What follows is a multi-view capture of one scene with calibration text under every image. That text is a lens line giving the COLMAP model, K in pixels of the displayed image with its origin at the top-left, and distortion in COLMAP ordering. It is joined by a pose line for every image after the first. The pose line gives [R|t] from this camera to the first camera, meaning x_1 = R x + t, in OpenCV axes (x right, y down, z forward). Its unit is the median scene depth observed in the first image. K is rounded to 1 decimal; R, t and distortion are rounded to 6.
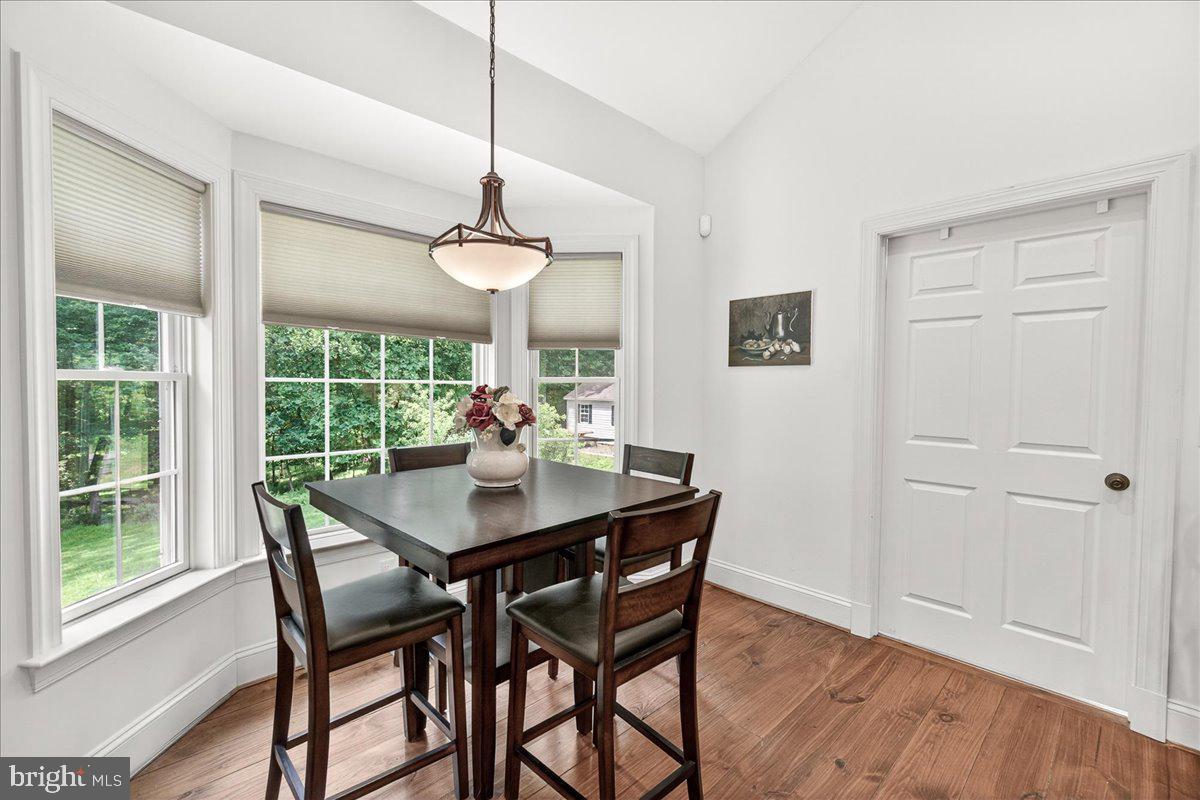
lens RADIAL K [[512.6, 0, 585.2], [0, 512.6, 397.7], [0, 0, 1]] dist [-0.005918, 0.003246]
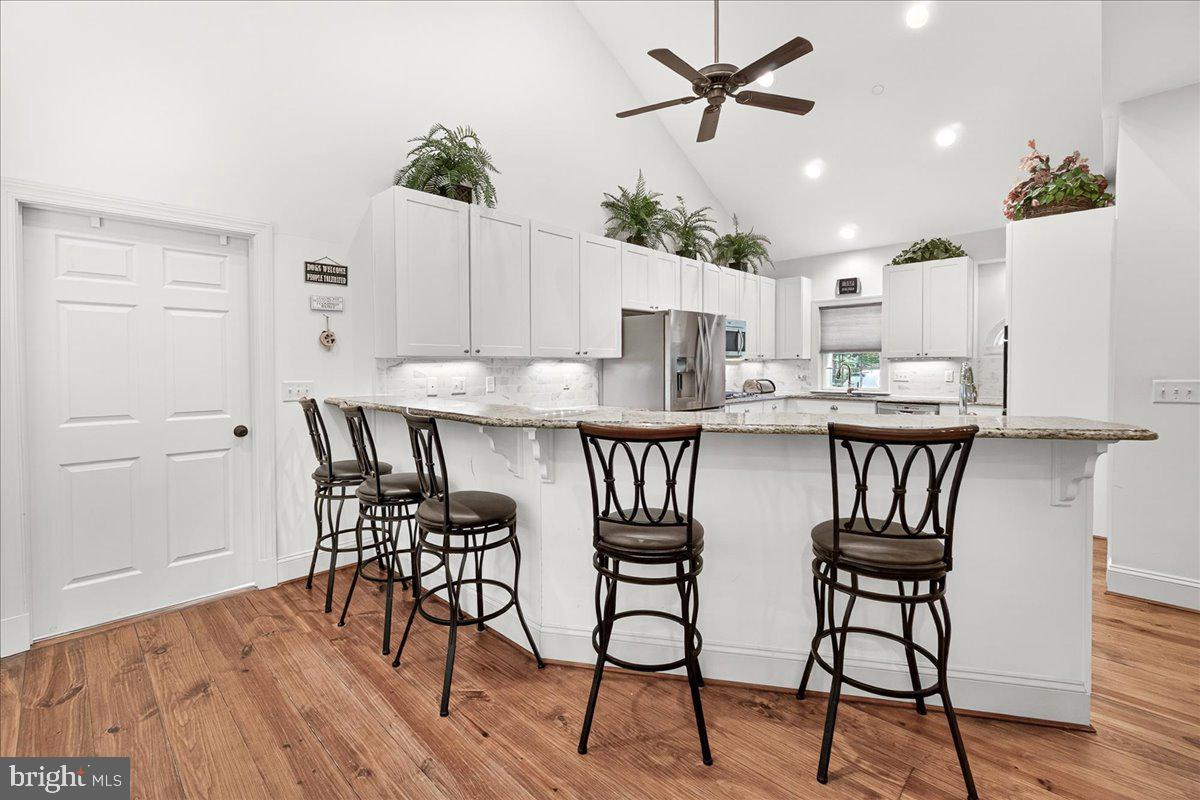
lens RADIAL K [[512.6, 0, 600.2], [0, 512.6, 377.1], [0, 0, 1]] dist [-0.005918, 0.003246]
pose [[-0.044666, -0.028887, 0.998584, -0.404726], [0.031912, 0.999030, 0.030328, -0.002320], [-0.998492, 0.033222, -0.043701, 0.022423]]
